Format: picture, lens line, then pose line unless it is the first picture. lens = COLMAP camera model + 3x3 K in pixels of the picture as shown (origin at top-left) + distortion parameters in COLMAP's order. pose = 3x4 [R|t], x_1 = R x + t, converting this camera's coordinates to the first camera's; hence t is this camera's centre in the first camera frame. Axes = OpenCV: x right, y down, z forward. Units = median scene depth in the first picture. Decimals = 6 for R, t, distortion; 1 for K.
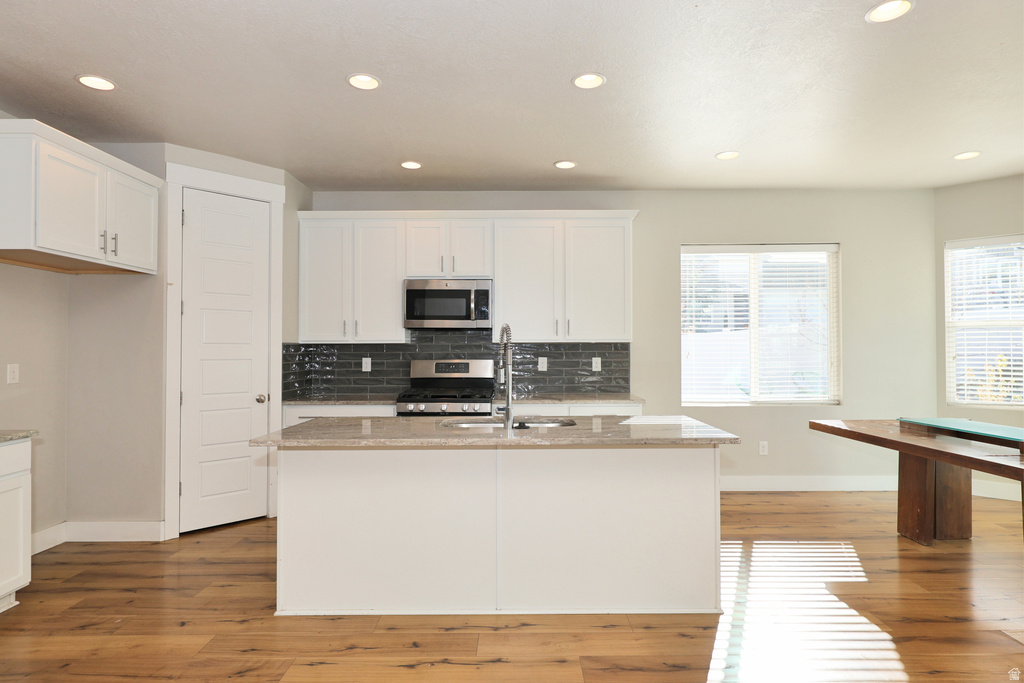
lens RADIAL K [[567.3, 0, 517.3], [0, 567.3, 340.7], [0, 0, 1]] dist [-0.001578, -0.000489]
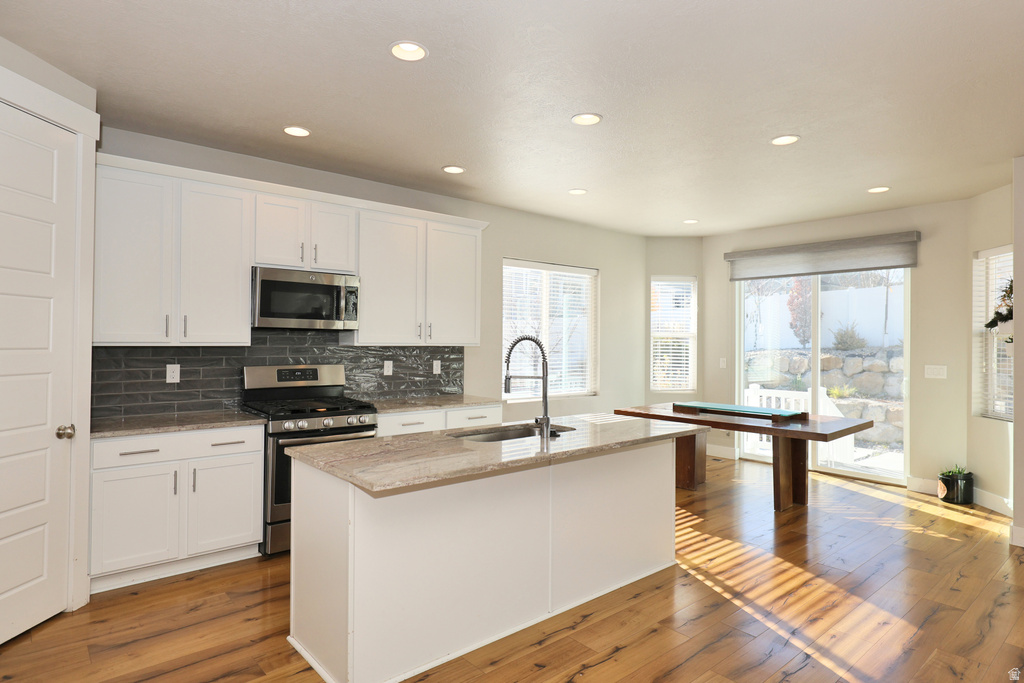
lens RADIAL K [[575.2, 0, 517.3], [0, 575.2, 339.4], [0, 0, 1]] dist [0.002149, 0.000121]
pose [[0.756365, 0.012908, 0.654023, -0.454950], [-0.021214, 0.999763, 0.004802, -0.017415], [-0.653806, -0.017506, 0.756460, 0.147064]]
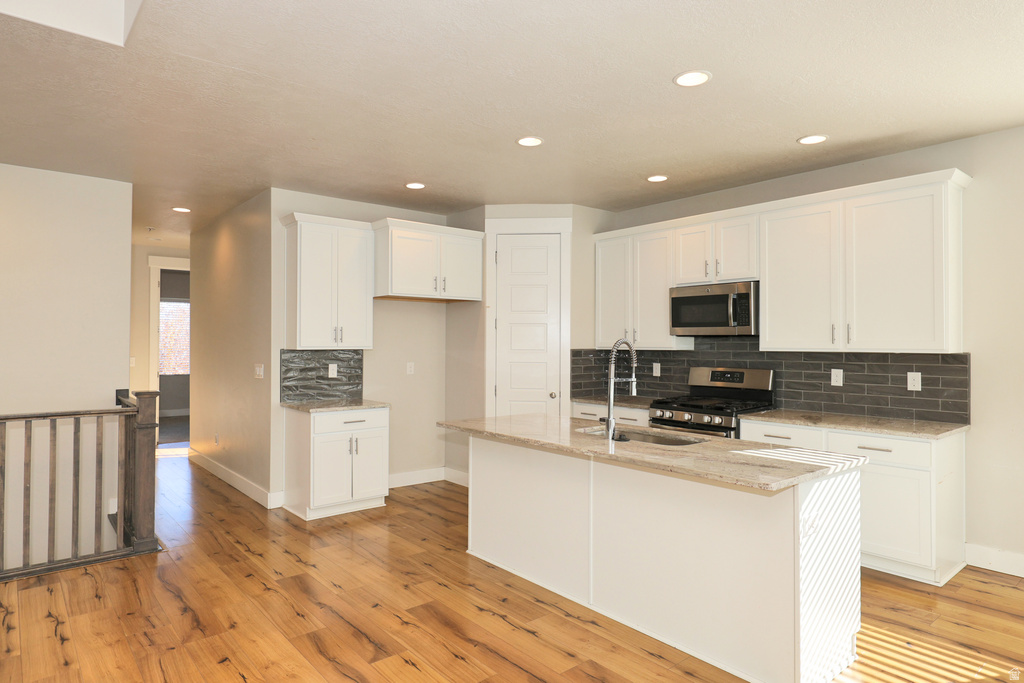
lens RADIAL K [[595.4, 0, 497.4], [0, 595.4, 335.9], [0, 0, 1]] dist [0.000483, 0.000269]
pose [[0.632583, -0.005124, -0.774476, 0.433863], [0.006482, 0.999978, -0.001322, -0.022514], [0.774465, -0.004183, 0.632602, 0.084767]]
